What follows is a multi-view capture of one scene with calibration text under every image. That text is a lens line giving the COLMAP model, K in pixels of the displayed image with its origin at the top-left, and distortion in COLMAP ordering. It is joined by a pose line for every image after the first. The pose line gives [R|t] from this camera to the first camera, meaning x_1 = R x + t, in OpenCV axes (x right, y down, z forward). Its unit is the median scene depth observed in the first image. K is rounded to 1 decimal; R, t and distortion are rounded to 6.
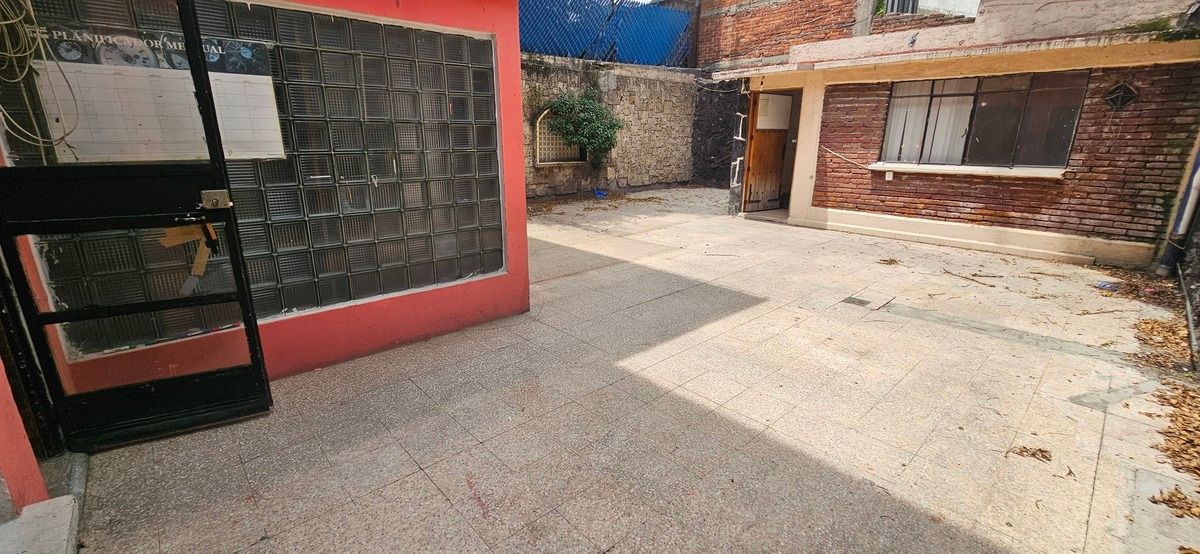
lens RADIAL K [[490.1, 0, 599.6], [0, 490.1, 275.1], [0, 0, 1]] dist [-0.001299, 0.000330]
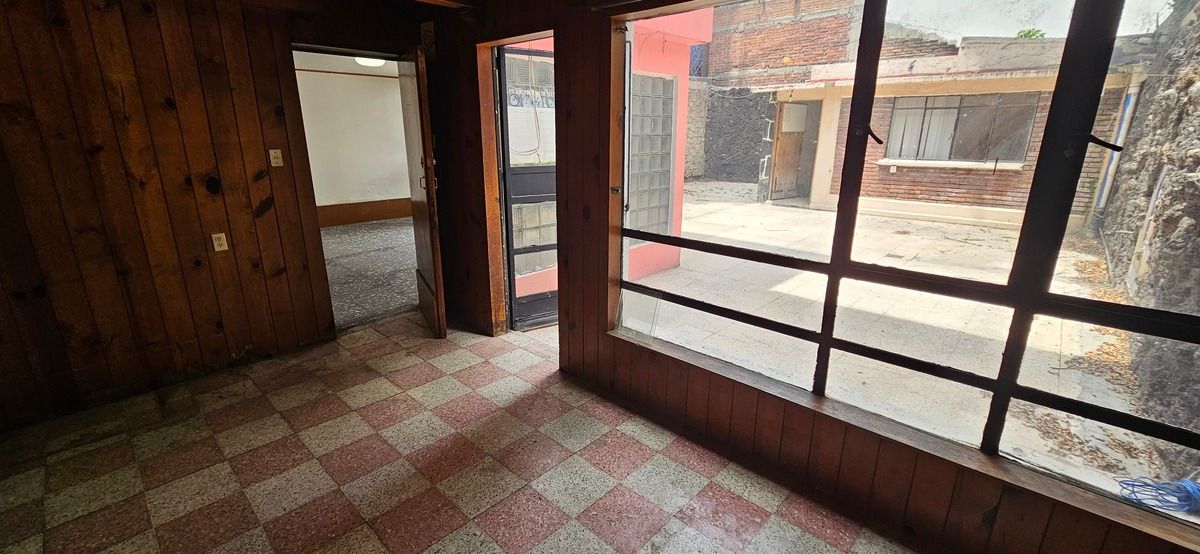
lens RADIAL K [[490.1, 0, 599.6], [0, 490.1, 274.2], [0, 0, 1]] dist [-0.001299, 0.000330]
pose [[0.997104, -0.023646, 0.072287, -0.303598], [0.023270, 0.999711, 0.006032, 0.053276], [-0.072409, -0.004332, 0.997366, -0.255189]]
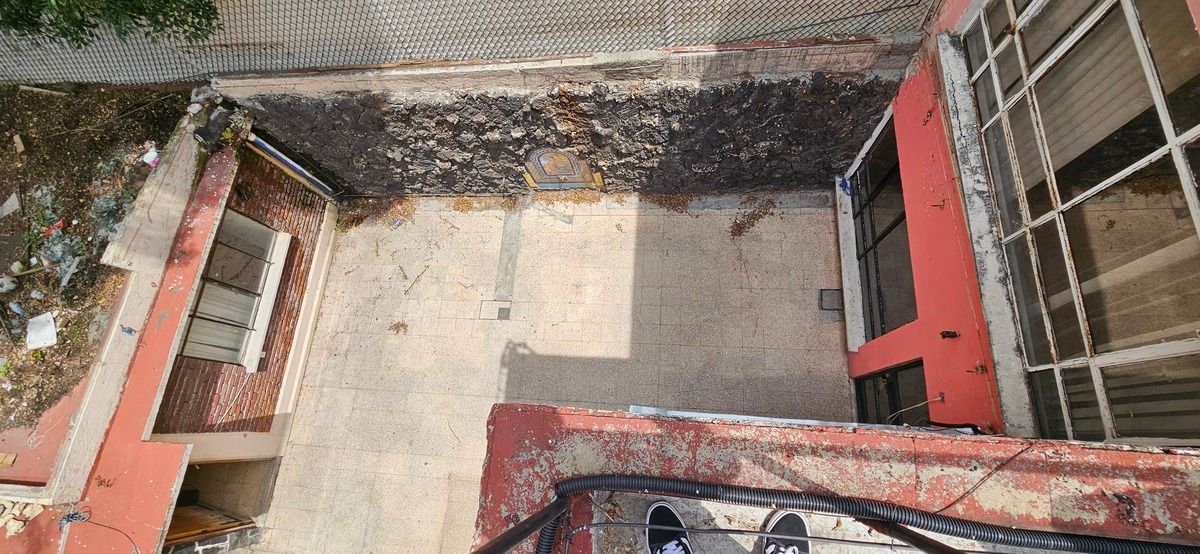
lens RADIAL K [[490.1, 0, 603.4], [0, 490.1, 274.5], [0, 0, 1]] dist [-0.001299, 0.000330]
pose [[-0.683453, -0.659983, 0.311952, -0.105389], [0.337703, 0.093009, 0.936646, -0.987682], [-0.647185, 0.745501, 0.159311, 0.274513]]
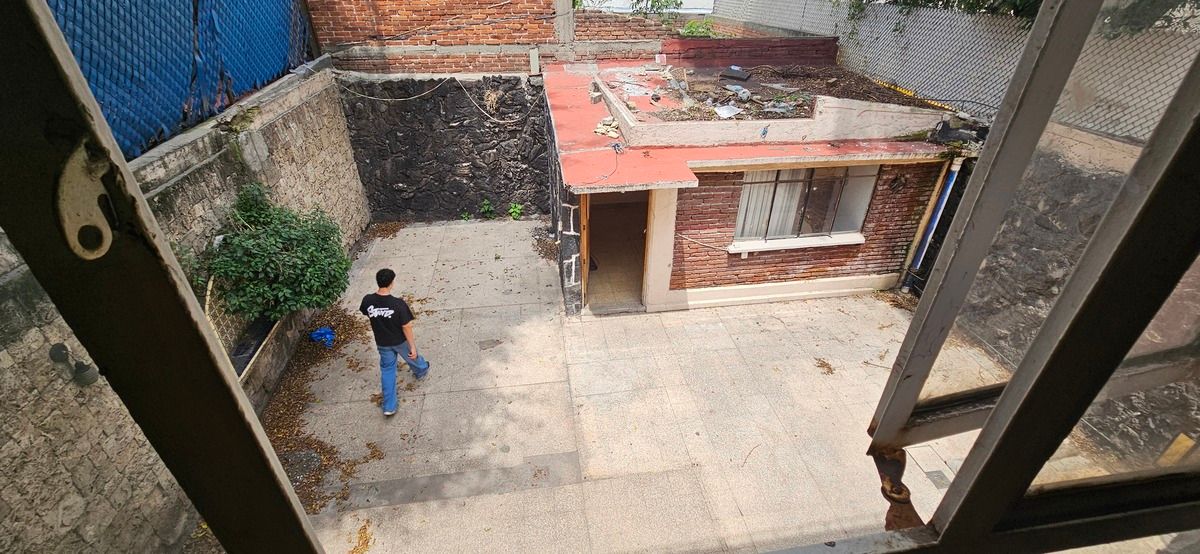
lens RADIAL K [[490.1, 0, 599.1], [0, 490.1, 274.0], [0, 0, 1]] dist [-0.001299, 0.000330]
pose [[0.568169, -0.432468, 0.700111, -0.336407], [0.228641, 0.900237, 0.370536, -0.655213], [-0.790510, -0.050453, 0.610367, 0.653357]]
